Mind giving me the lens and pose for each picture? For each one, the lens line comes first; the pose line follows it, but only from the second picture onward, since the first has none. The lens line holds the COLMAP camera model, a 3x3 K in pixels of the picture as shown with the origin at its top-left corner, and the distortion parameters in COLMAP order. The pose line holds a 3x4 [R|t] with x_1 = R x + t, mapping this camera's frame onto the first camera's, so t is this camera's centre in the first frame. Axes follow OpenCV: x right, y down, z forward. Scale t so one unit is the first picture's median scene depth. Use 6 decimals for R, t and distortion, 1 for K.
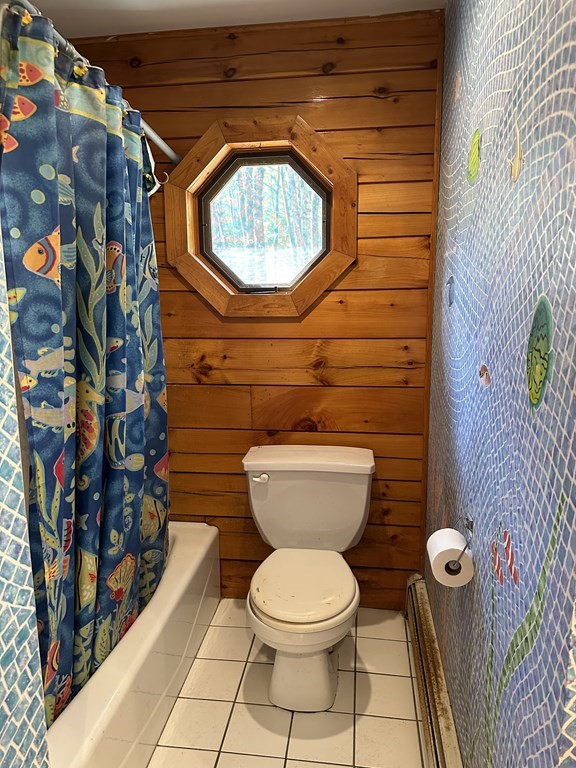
lens RADIAL K [[538.6, 0, 288.0], [0, 538.6, 384.0], [0, 0, 1]] dist [0.093079, -0.144740]
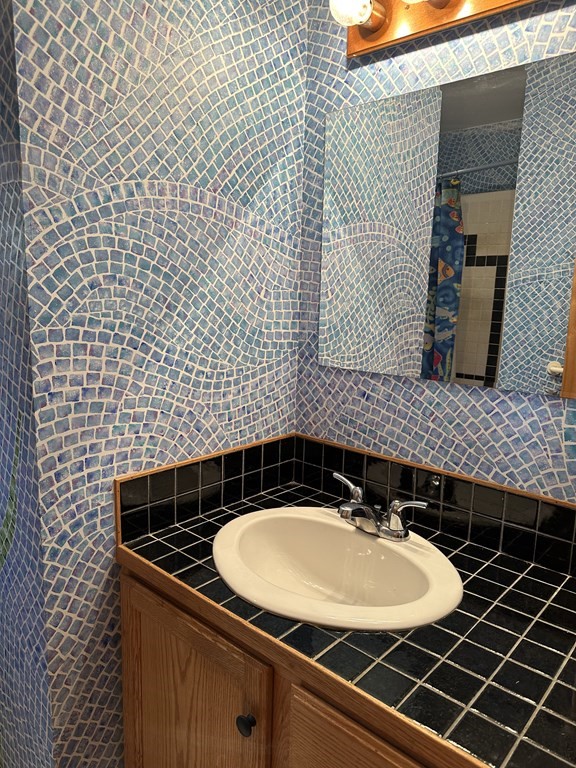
lens RADIAL K [[538.6, 0, 288.0], [0, 538.6, 384.0], [0, 0, 1]] dist [0.093079, -0.144740]
pose [[0.561193, -0.119439, 0.819022, -0.082816], [0.109044, 0.991577, 0.069887, 0.038462], [-0.820471, 0.050090, 0.569490, -0.119964]]
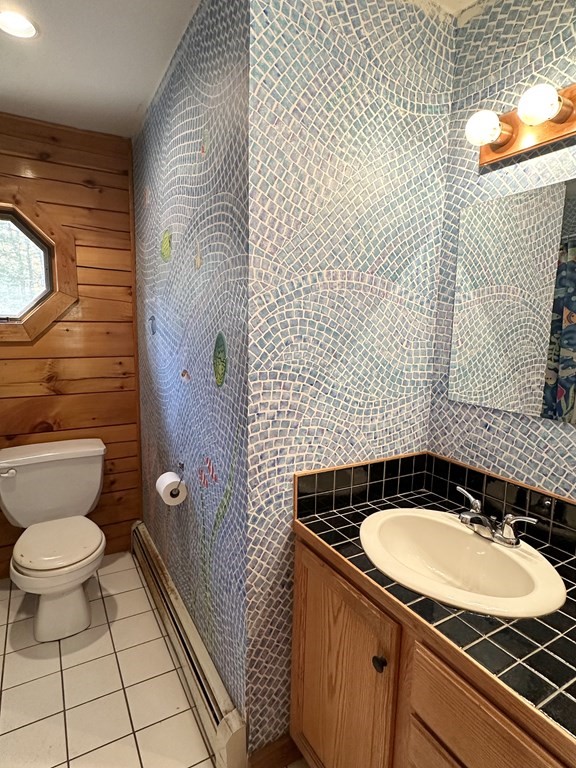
lens RADIAL K [[423.5, 0, 283.4], [0, 423.5, 385.1], [0, 0, 1]] dist [-0.002486, -0.001568]
pose [[0.795869, -0.065036, 0.601966, -0.119700], [0.077985, 0.996944, 0.004604, 0.019698], [-0.600426, 0.043280, 0.798508, -0.150630]]
